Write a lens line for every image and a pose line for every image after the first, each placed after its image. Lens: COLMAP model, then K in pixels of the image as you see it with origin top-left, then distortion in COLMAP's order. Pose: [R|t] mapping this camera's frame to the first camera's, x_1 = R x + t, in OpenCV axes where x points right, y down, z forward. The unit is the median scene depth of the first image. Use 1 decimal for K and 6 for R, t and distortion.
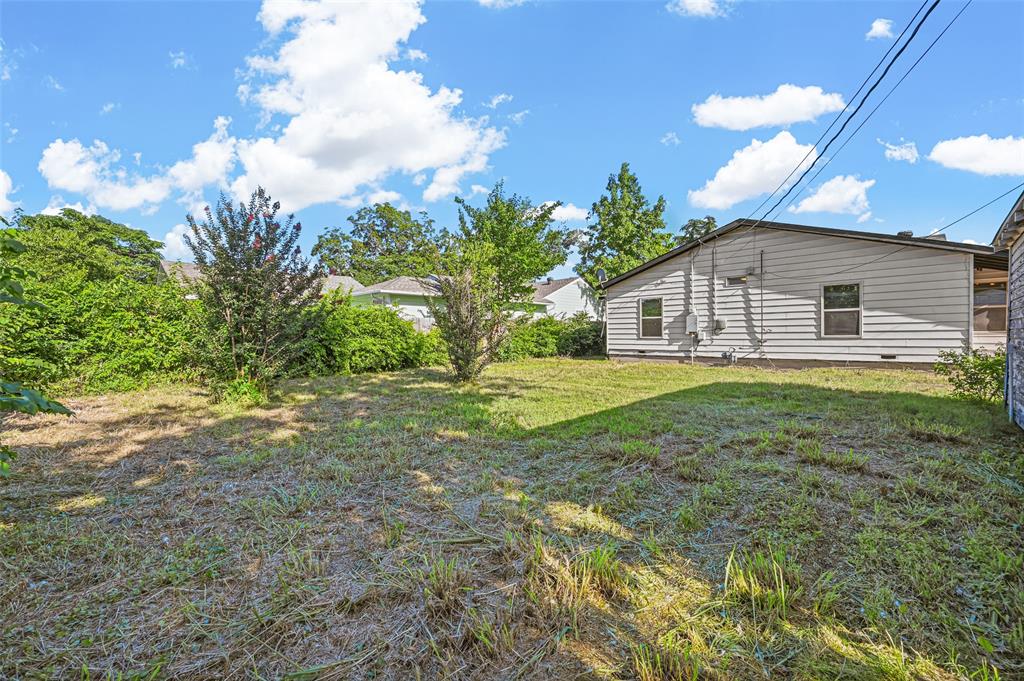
lens RADIAL K [[409.3, 0, 515.5], [0, 409.3, 341.7], [0, 0, 1]] dist [0.002663, 0.000006]
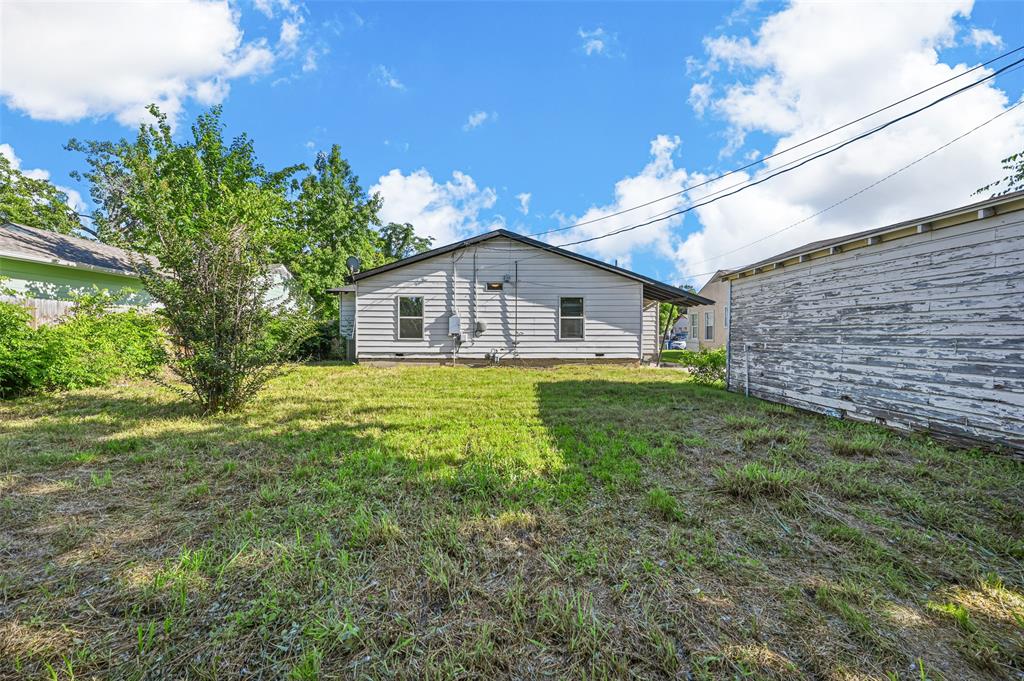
lens RADIAL K [[409.3, 0, 510.6], [0, 409.3, 337.4], [0, 0, 1]] dist [0.002663, 0.000006]
pose [[0.724325, 0.007527, 0.689417, -0.158496], [0.002032, 0.999913, -0.013052, -0.001283], [-0.689455, 0.010855, 0.724247, 0.188576]]
